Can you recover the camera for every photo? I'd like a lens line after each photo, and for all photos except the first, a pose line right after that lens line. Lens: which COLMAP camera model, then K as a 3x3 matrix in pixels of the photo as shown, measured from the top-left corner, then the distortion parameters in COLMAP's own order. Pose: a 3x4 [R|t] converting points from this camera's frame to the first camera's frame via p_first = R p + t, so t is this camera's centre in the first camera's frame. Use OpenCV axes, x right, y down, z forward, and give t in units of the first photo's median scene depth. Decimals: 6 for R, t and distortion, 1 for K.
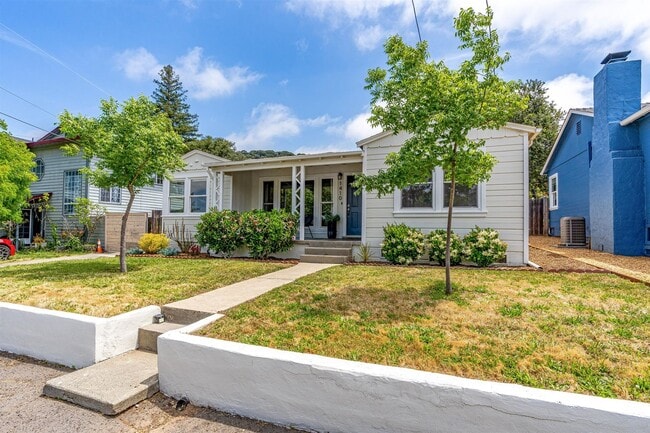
lens RADIAL K [[324.3, 0, 323.7], [0, 324.3, 219.1], [0, 0, 1]] dist [-0.002152, 0.000570]
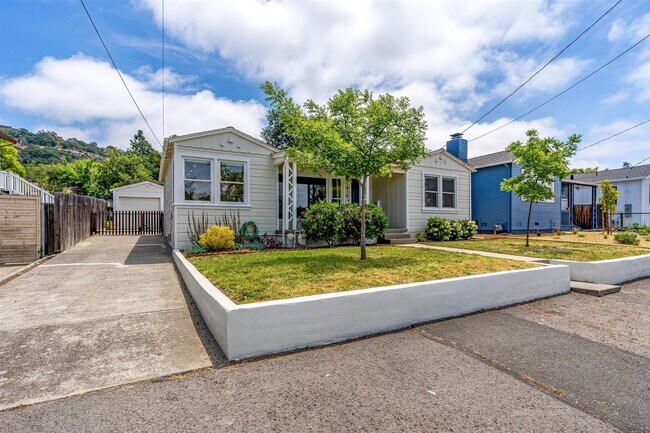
lens RADIAL K [[324.3, 0, 331.3], [0, 324.3, 231.1], [0, 0, 1]] dist [-0.002152, 0.000570]
pose [[0.629763, -0.022079, 0.776474, -1.117475], [-0.015896, 0.999020, 0.041299, 0.021839], [-0.776625, -0.038351, 0.628795, 0.307482]]
